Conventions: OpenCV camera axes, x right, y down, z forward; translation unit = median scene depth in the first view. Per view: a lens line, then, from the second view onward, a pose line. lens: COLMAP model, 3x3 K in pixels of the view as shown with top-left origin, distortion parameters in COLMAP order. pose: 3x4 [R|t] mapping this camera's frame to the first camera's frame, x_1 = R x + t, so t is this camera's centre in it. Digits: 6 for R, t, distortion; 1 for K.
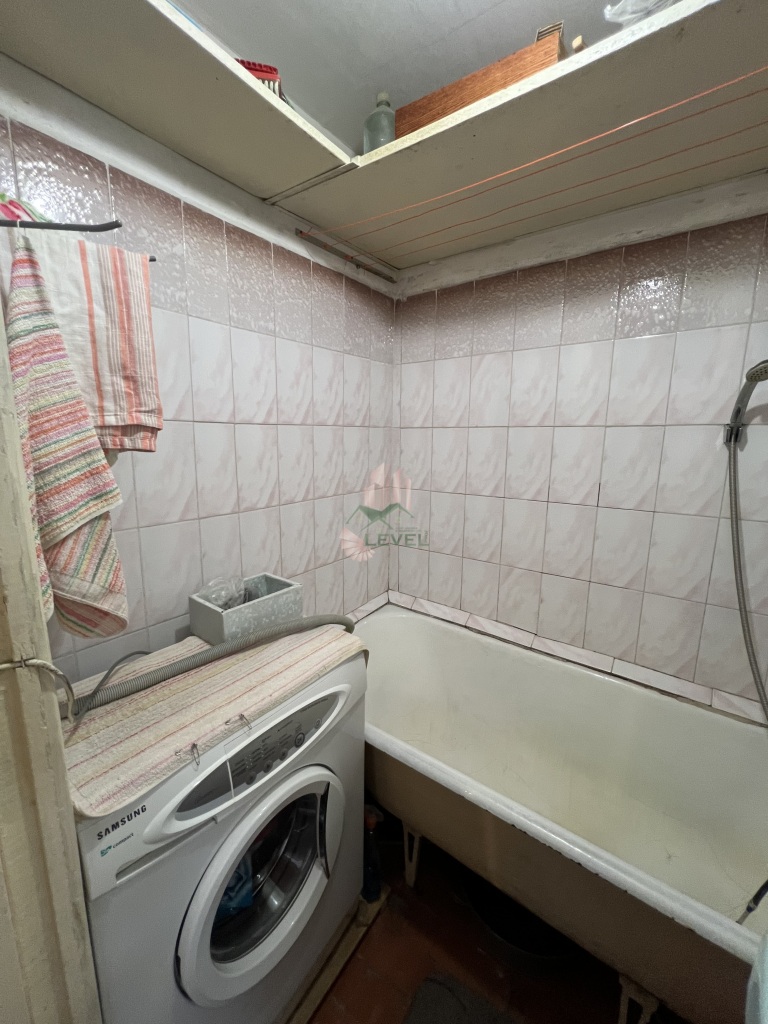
lens RADIAL K [[406.5, 0, 383.3], [0, 406.5, 508.9], [0, 0, 1]] dist [-0.005630, 0.001368]
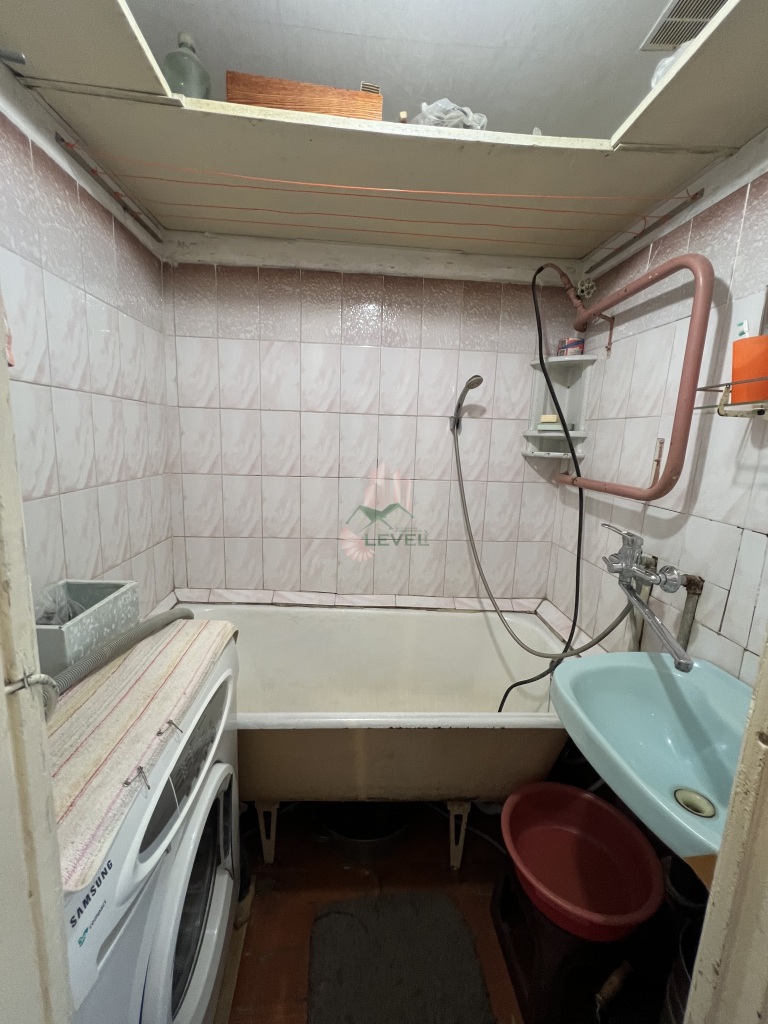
lens RADIAL K [[406.5, 0, 378.0], [0, 406.5, 508.4], [0, 0, 1]] dist [-0.005630, 0.001368]
pose [[0.761119, -0.088334, 0.642569, -0.305665], [0.084929, 0.995726, 0.036285, 0.043521], [-0.643028, 0.026955, 0.765368, 0.037601]]
